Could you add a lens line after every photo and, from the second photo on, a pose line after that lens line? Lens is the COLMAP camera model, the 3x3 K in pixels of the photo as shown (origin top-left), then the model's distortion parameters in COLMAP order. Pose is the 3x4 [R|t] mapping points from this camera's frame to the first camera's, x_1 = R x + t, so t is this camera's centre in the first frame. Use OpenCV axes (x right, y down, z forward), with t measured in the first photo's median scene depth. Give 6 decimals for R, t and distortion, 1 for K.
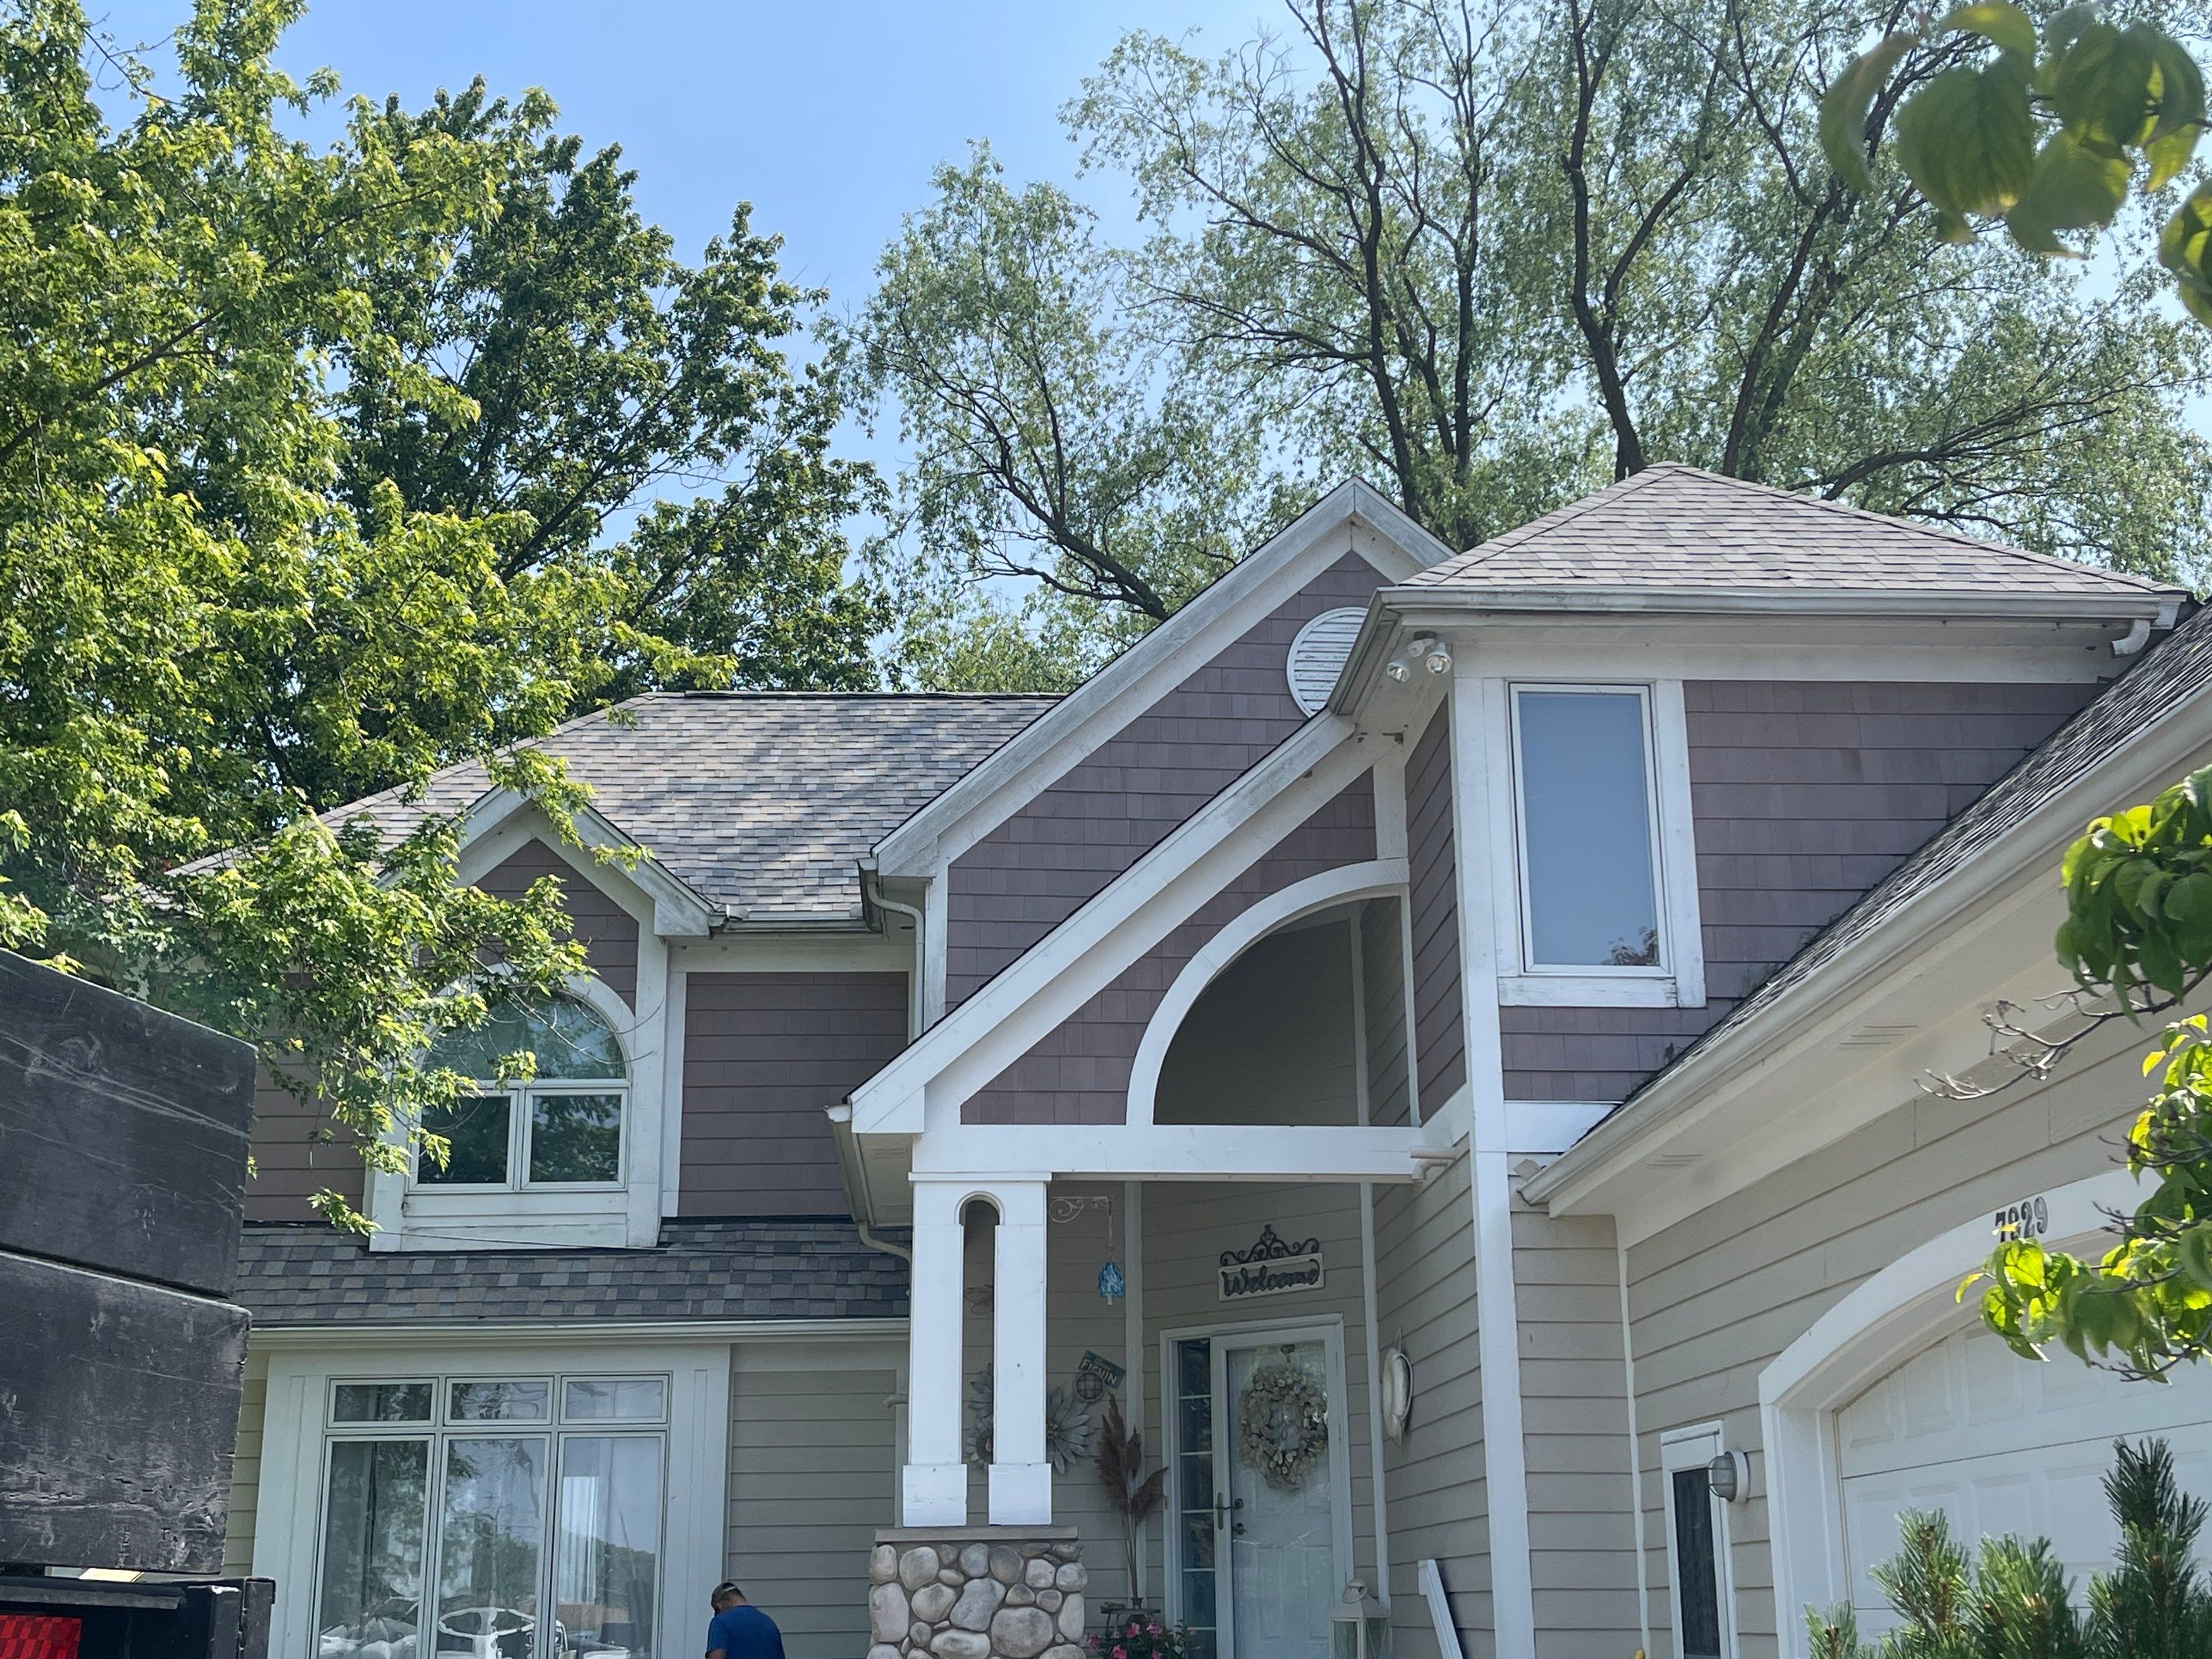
lens RADIAL K [[2599.4, 0, 1094.7], [0, 2599.4, 847.0], [0, 0, 1]] dist [0.081746, 0.000000]
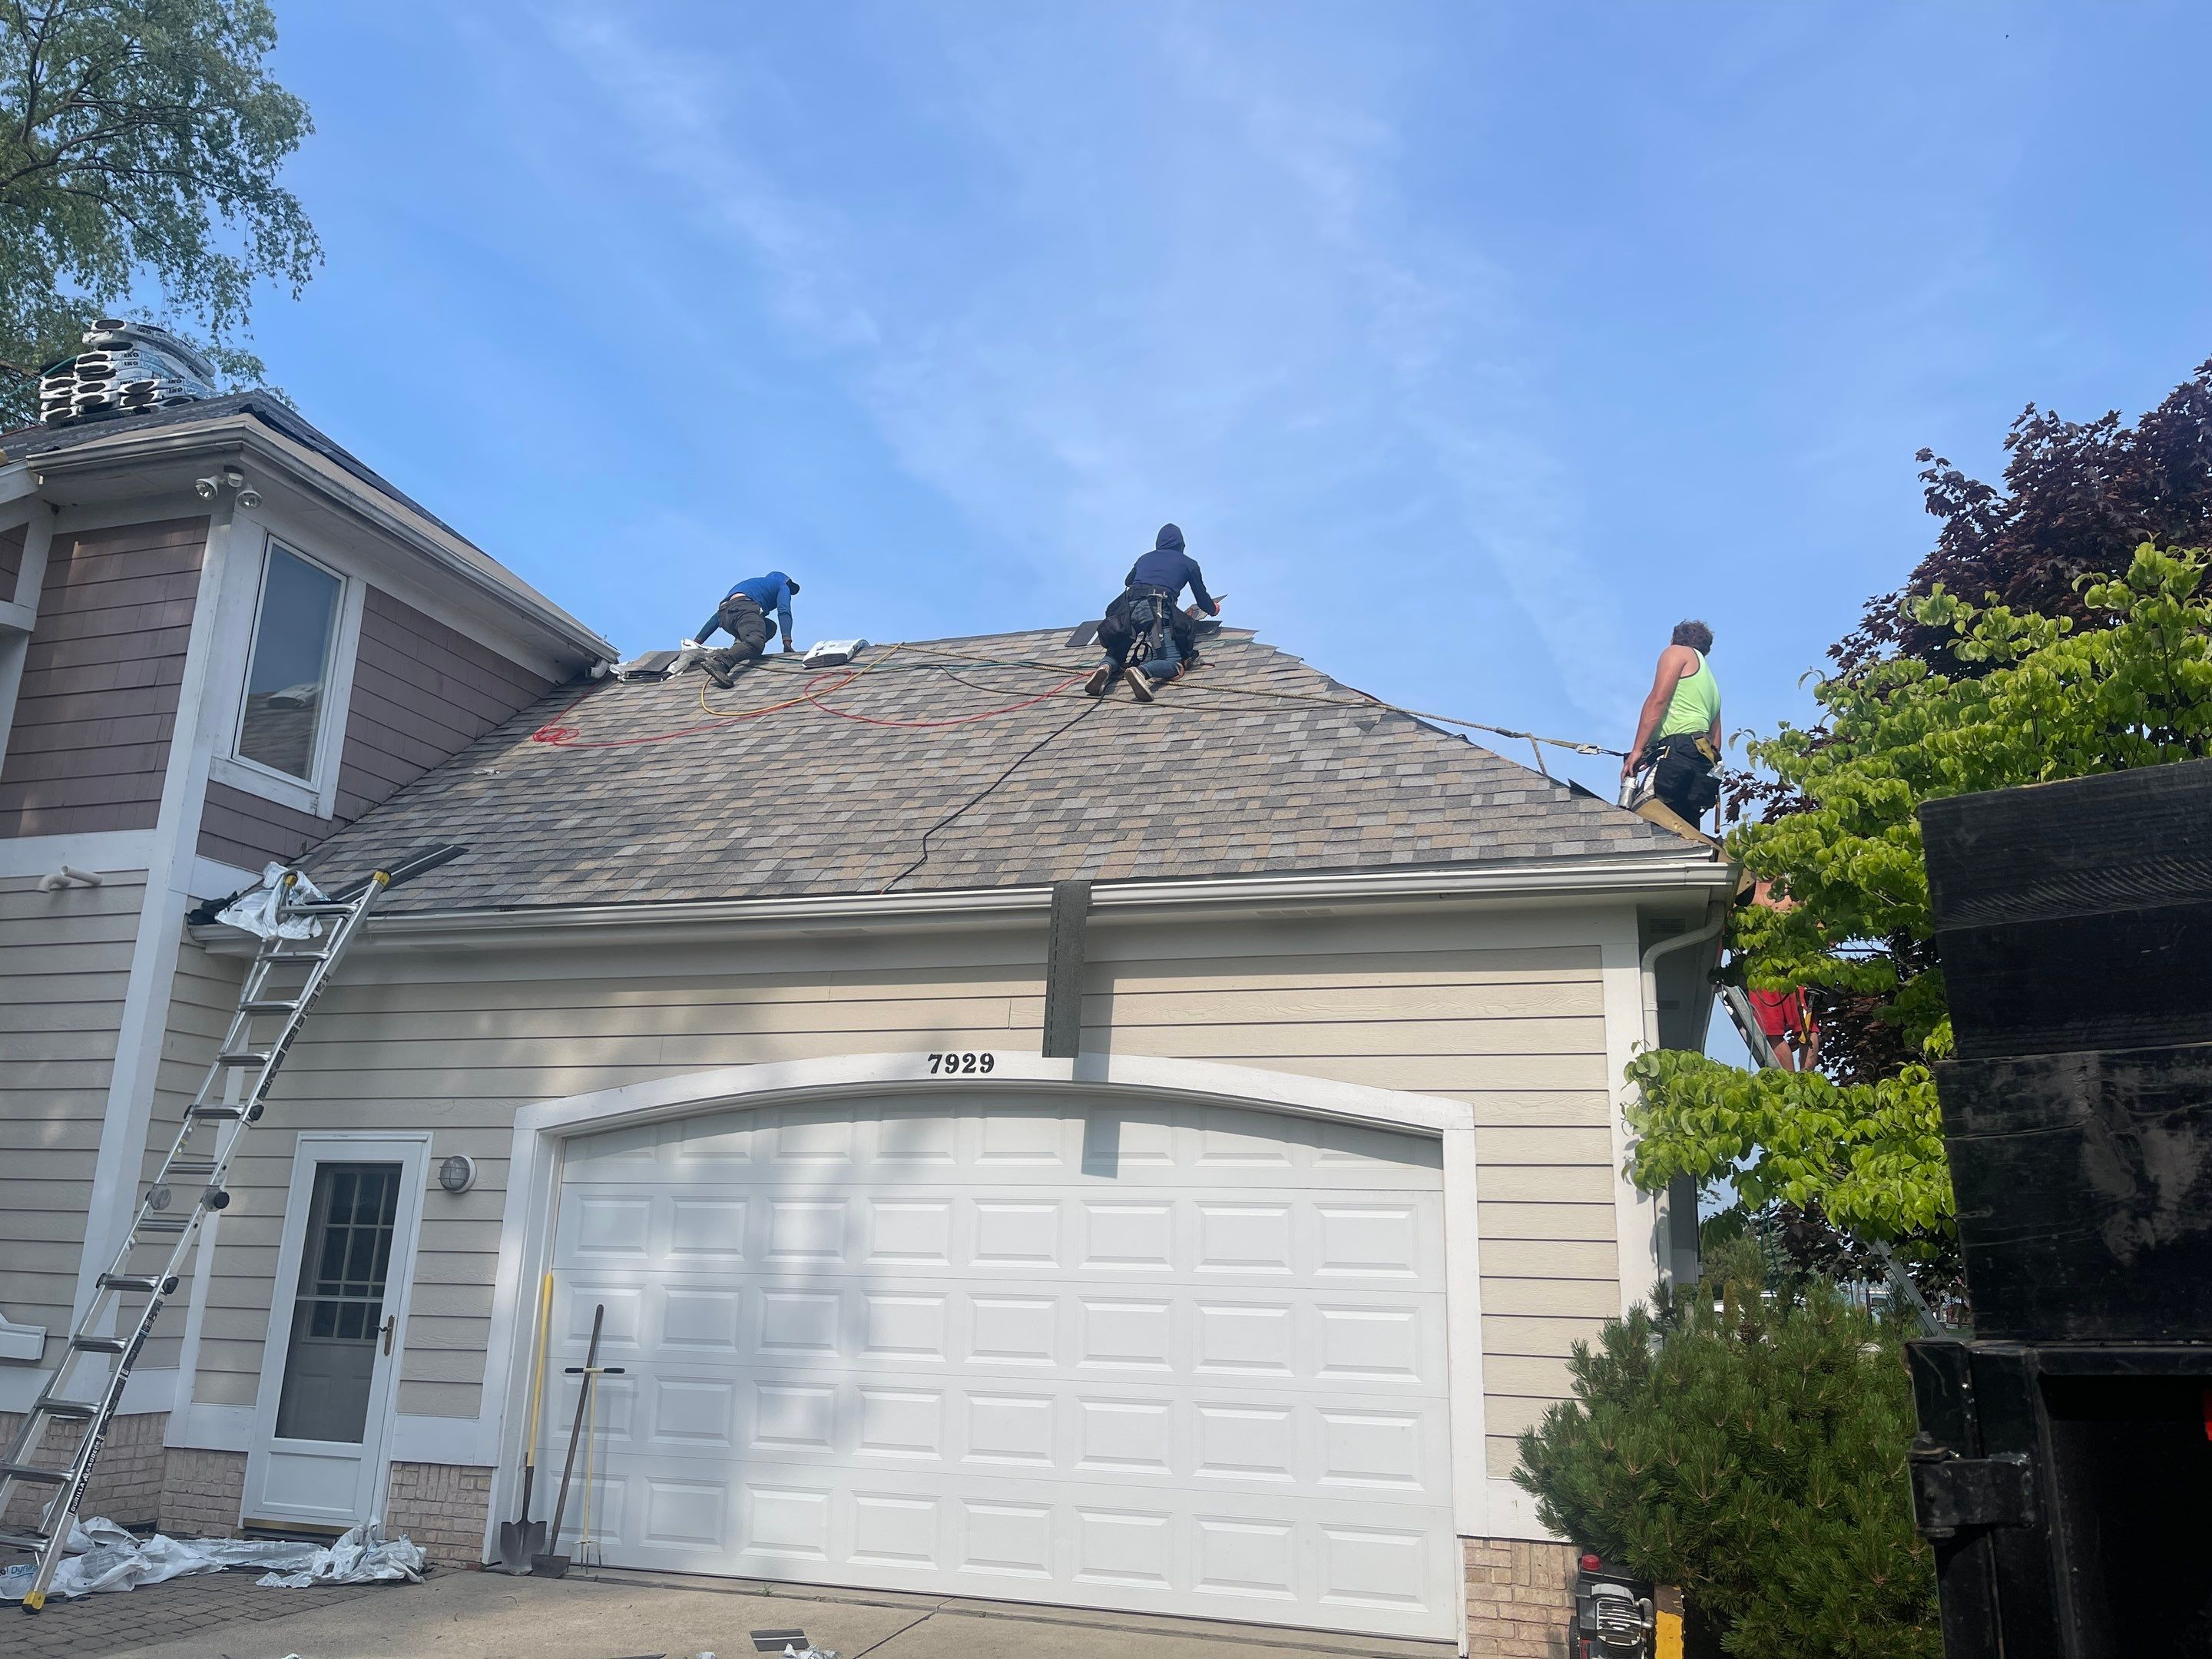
lens RADIAL K [[1673.4, 0, 1103.9], [0, 1673.4, 819.4], [0, 0, 1]] dist [0.063481, -0.077408]
pose [[0.352494, 0.257321, 0.899741, -0.380960], [-0.288922, 0.944407, -0.156904, 0.075809], [-0.890096, -0.204648, 0.407244, 0.265447]]
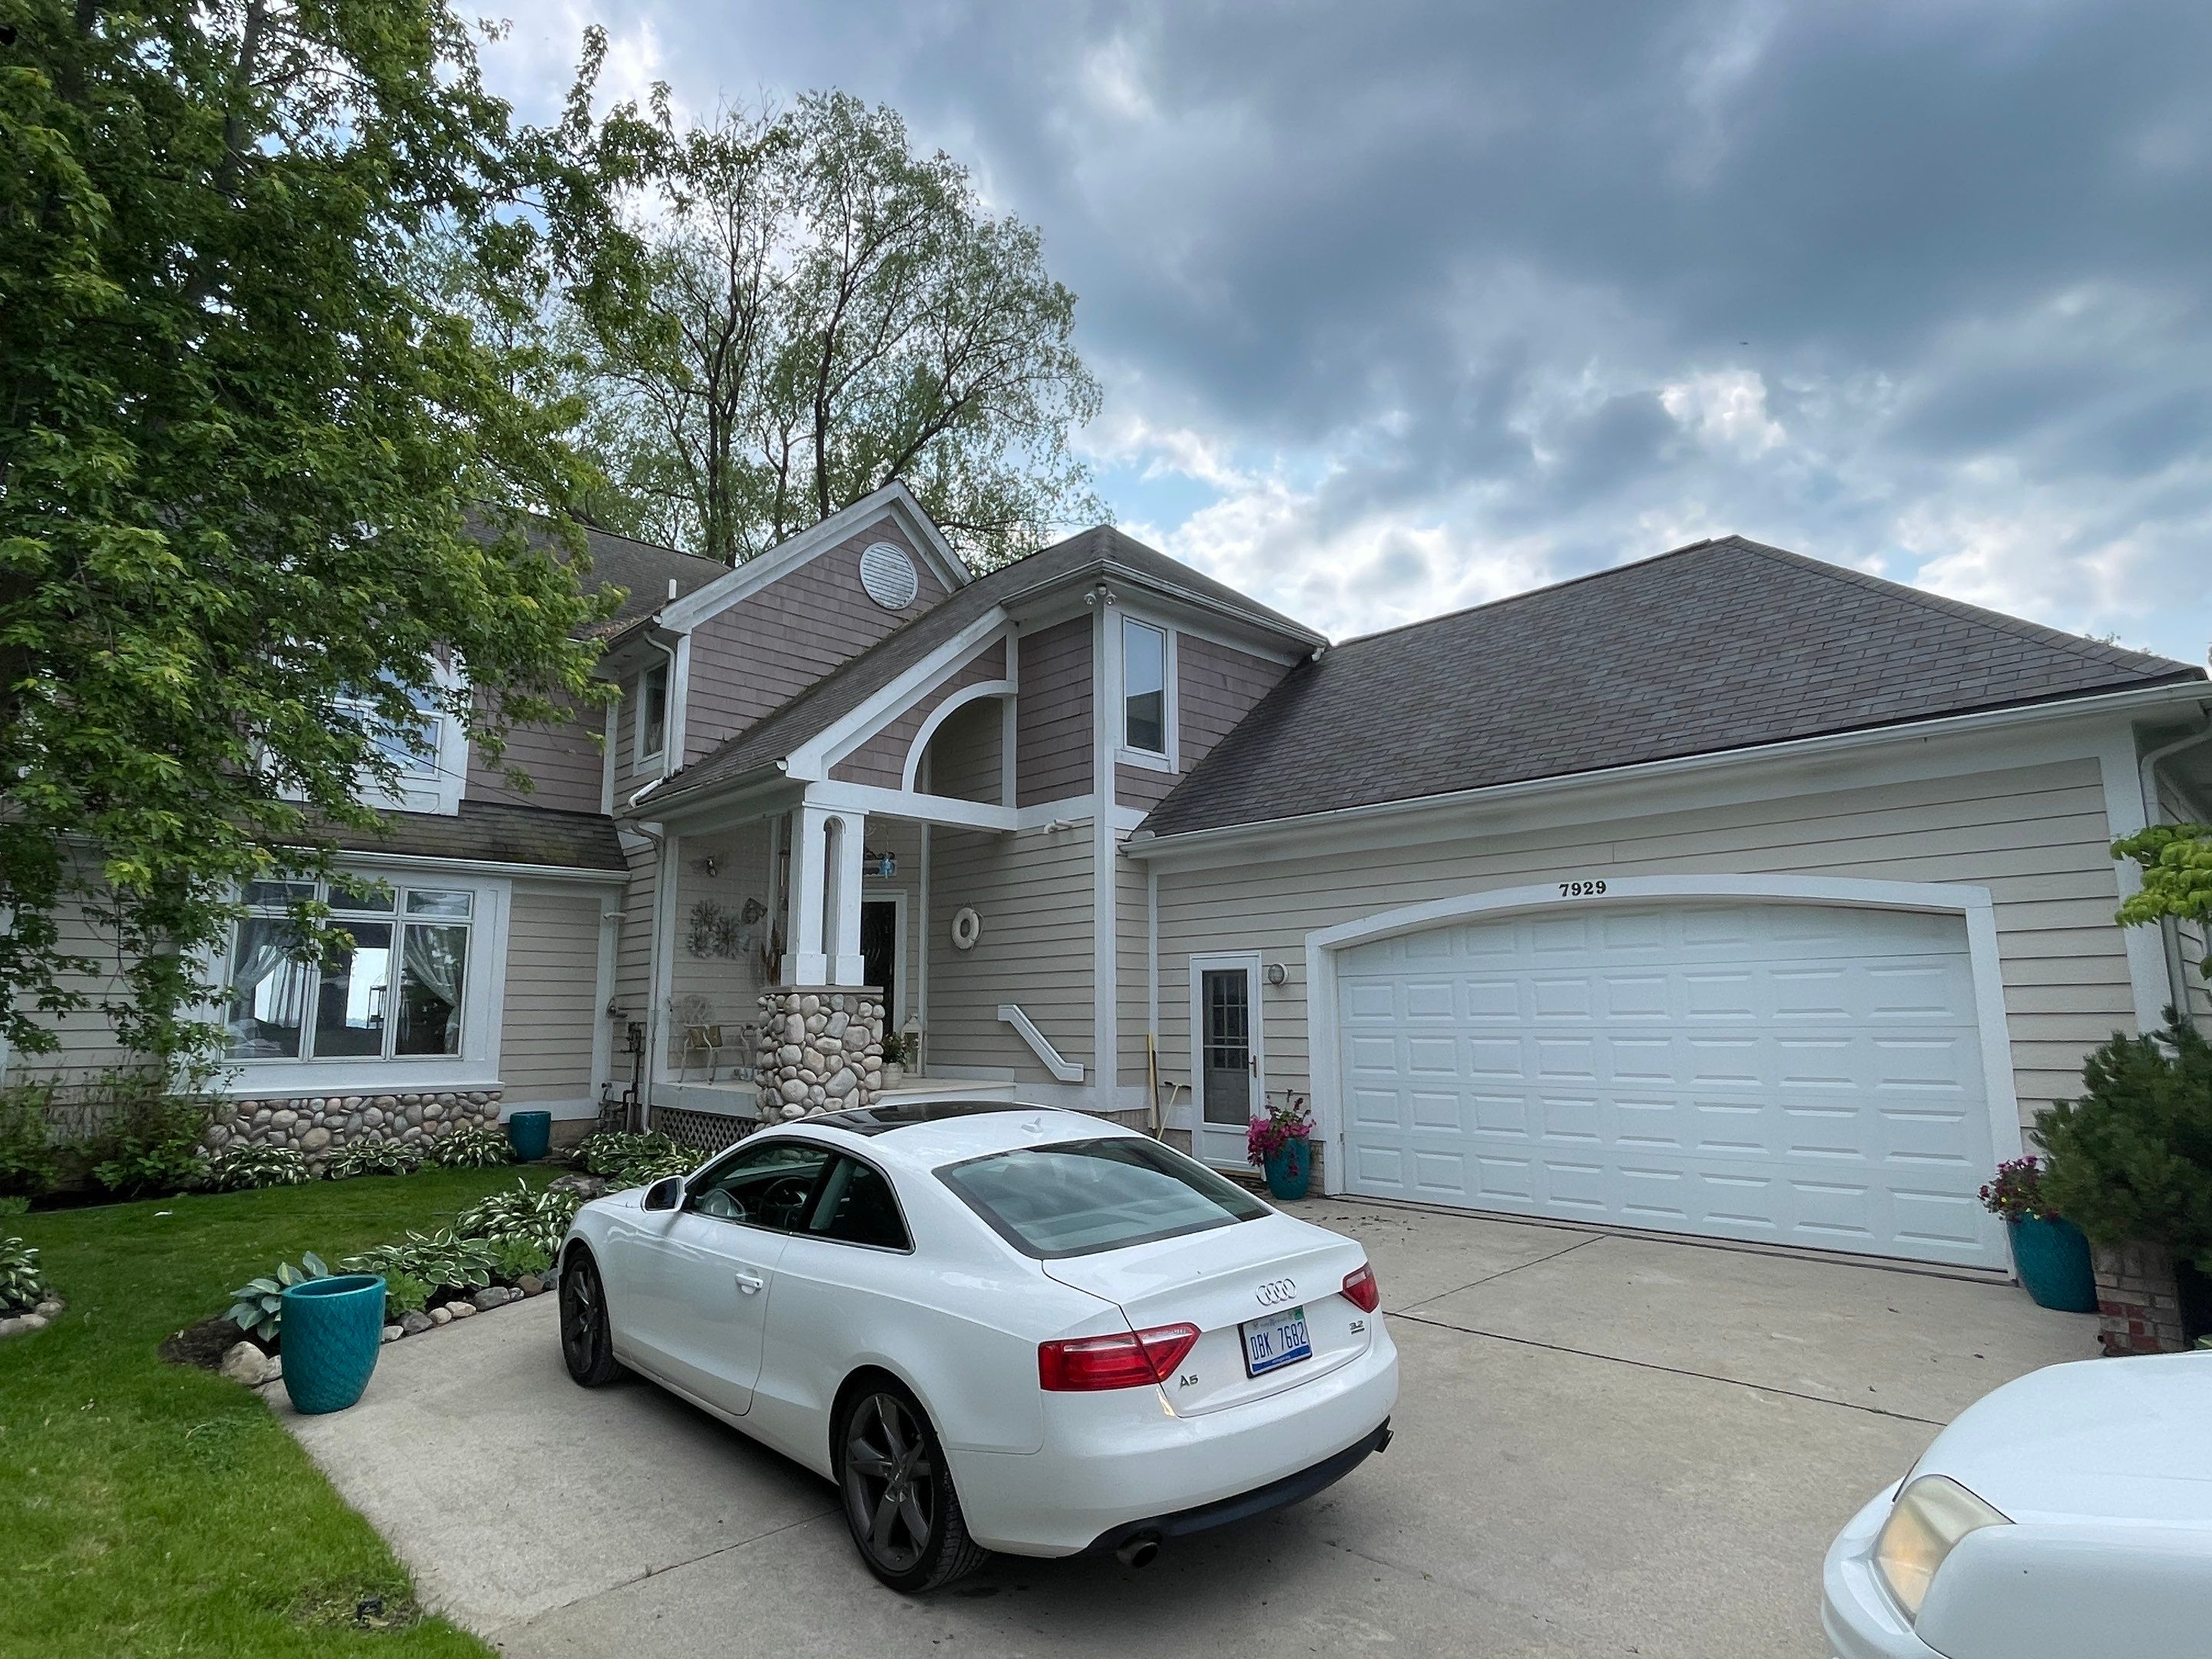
lens RADIAL K [[1198.3, 0, 1097.4], [0, 1198.3, 830.4], [0, 0, 1]] dist [0.001651, 0.002060]
pose [[0.762614, 0.107206, 0.637908, -0.454590], [-0.183195, 0.981590, 0.054044, 0.060249], [-0.620370, -0.158076, 0.768214, 0.205351]]
